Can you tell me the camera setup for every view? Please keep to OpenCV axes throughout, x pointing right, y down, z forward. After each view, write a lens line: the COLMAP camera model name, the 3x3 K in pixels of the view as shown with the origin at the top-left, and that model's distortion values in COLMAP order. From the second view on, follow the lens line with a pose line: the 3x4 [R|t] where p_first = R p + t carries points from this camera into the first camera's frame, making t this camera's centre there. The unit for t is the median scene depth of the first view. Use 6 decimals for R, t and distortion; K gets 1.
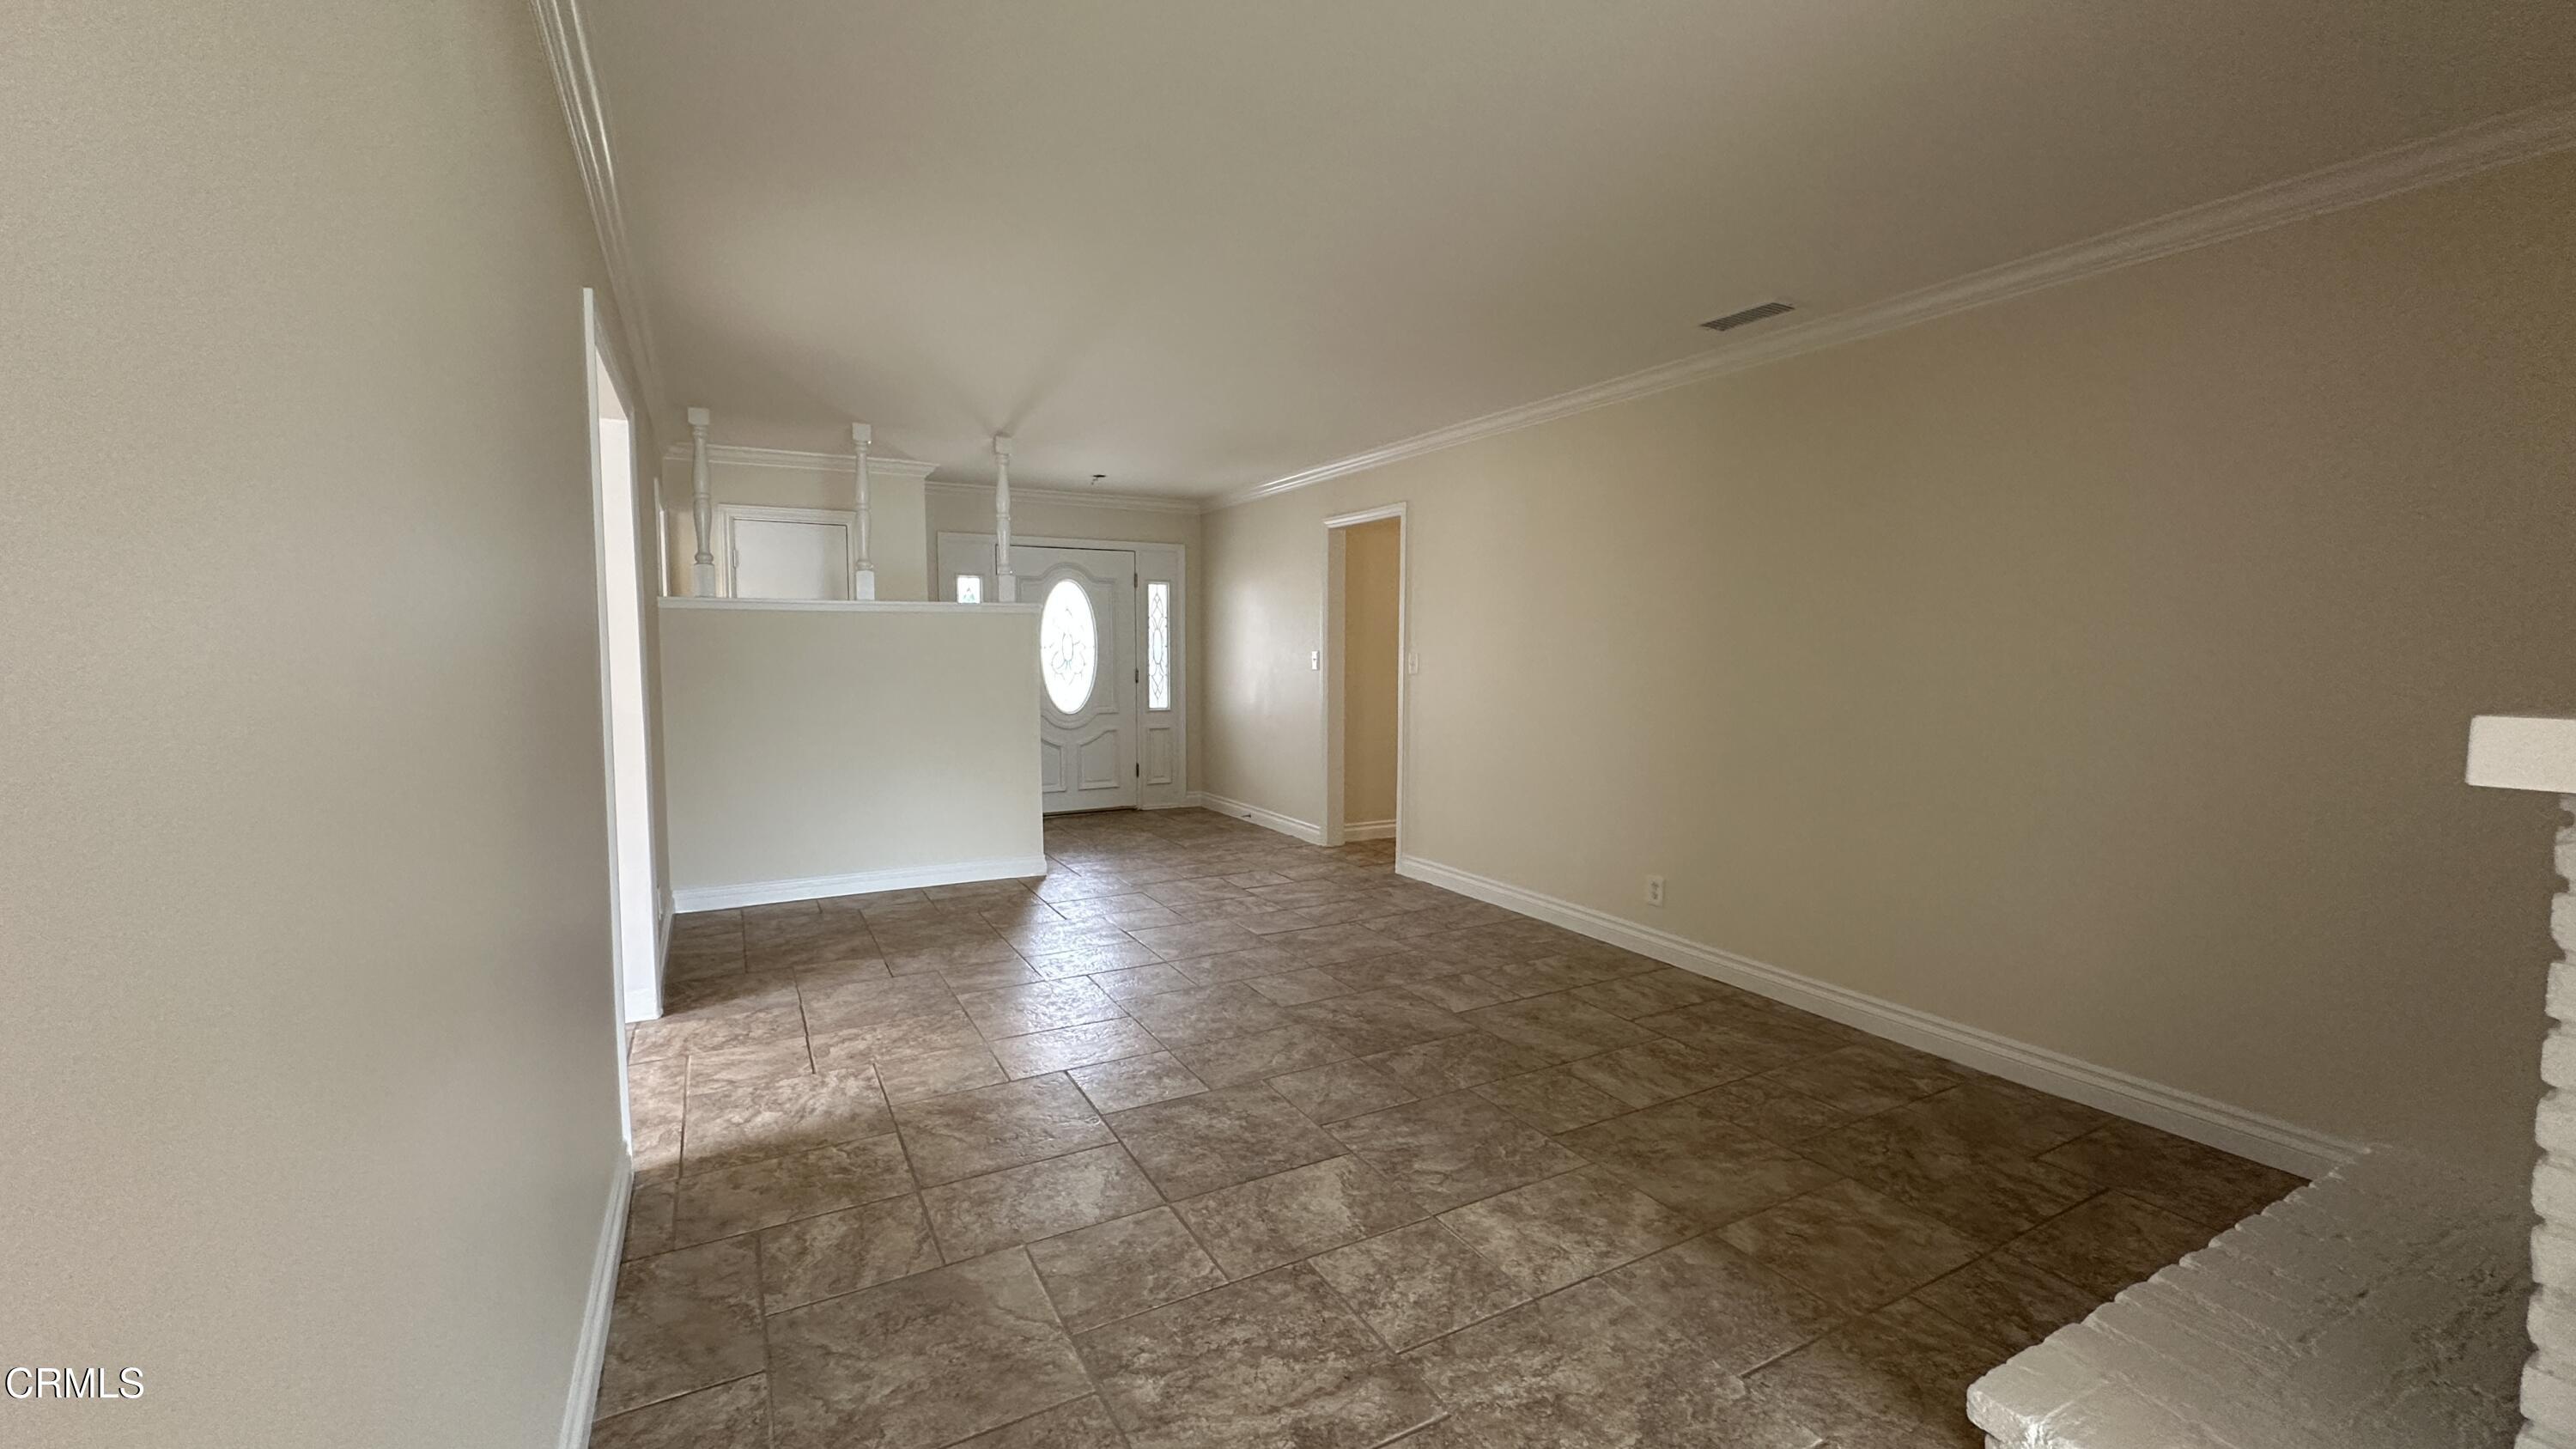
lens RADIAL K [[1024.1, 0, 1288.0], [0, 1024.1, 724.5], [0, 0, 1]] dist [-0.002701, 0.000467]
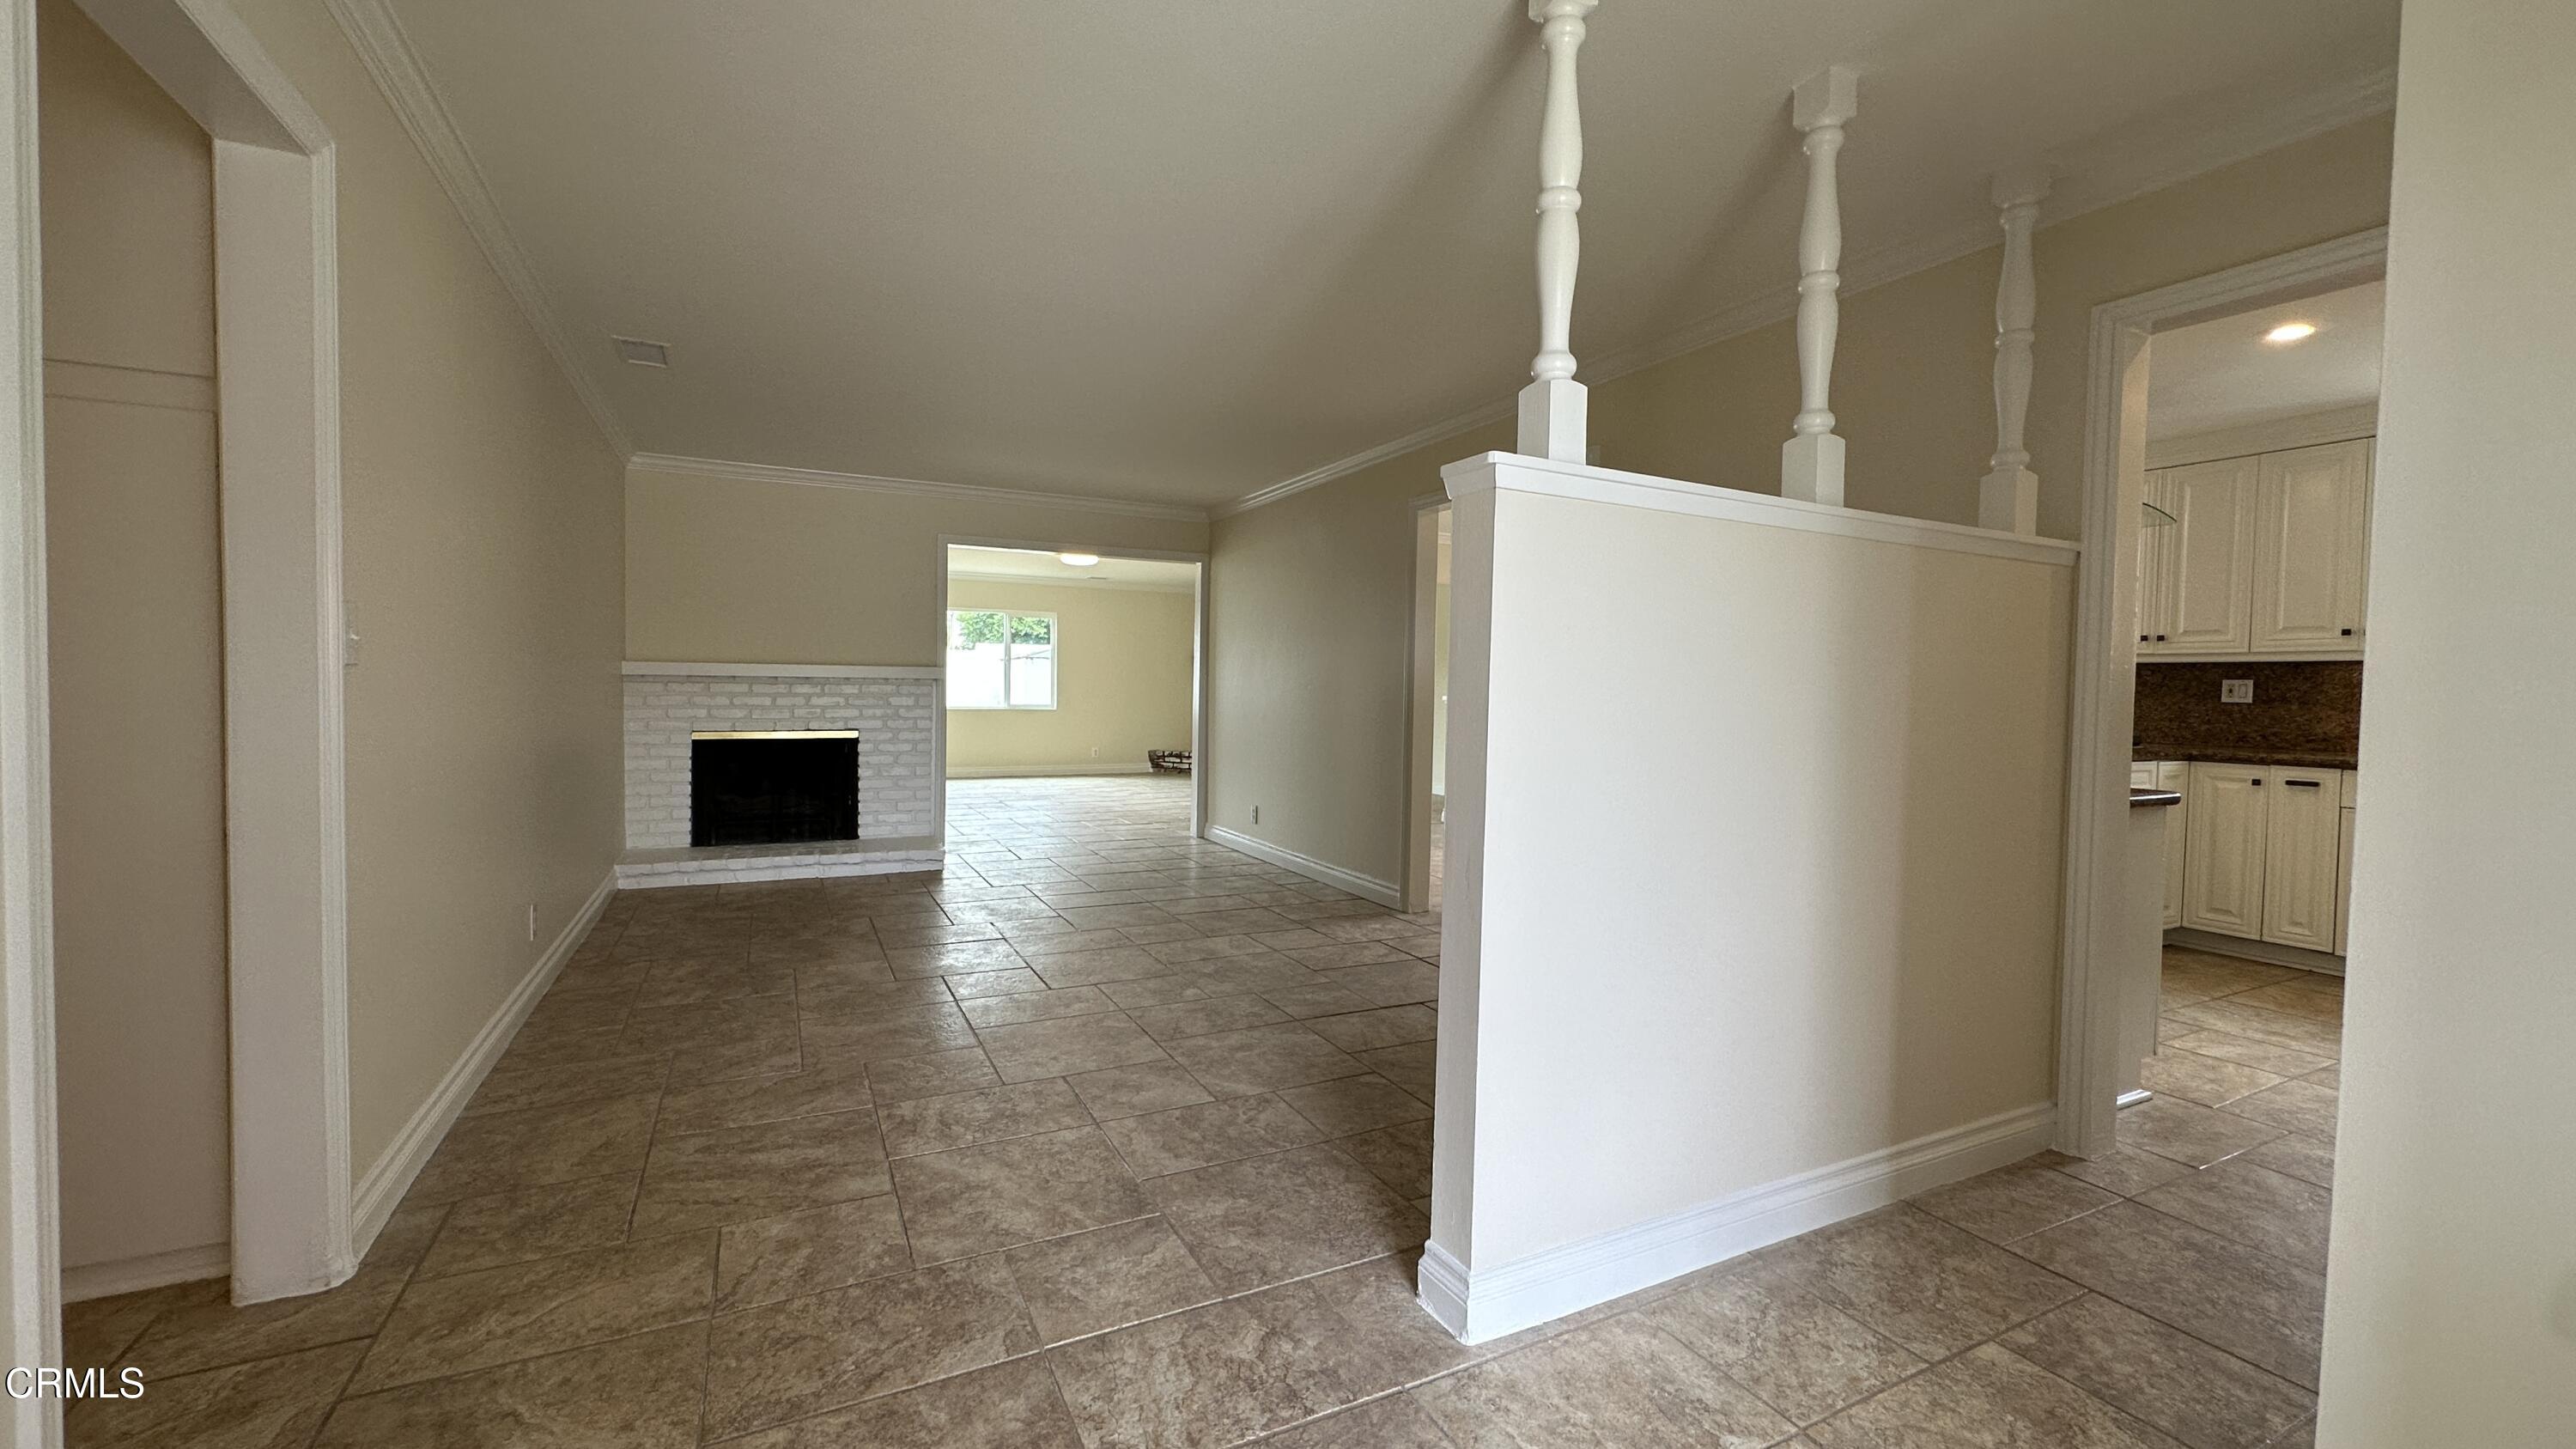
lens RADIAL K [[1024.1, 0, 1288.0], [0, 1024.1, 724.5], [0, 0, 1]] dist [-0.002701, 0.000467]
pose [[-0.999307, -0.018012, 0.032576, -0.274567], [-0.014273, 0.993656, 0.111552, -0.096923], [-0.034379, 0.111009, -0.993225, 1.783494]]
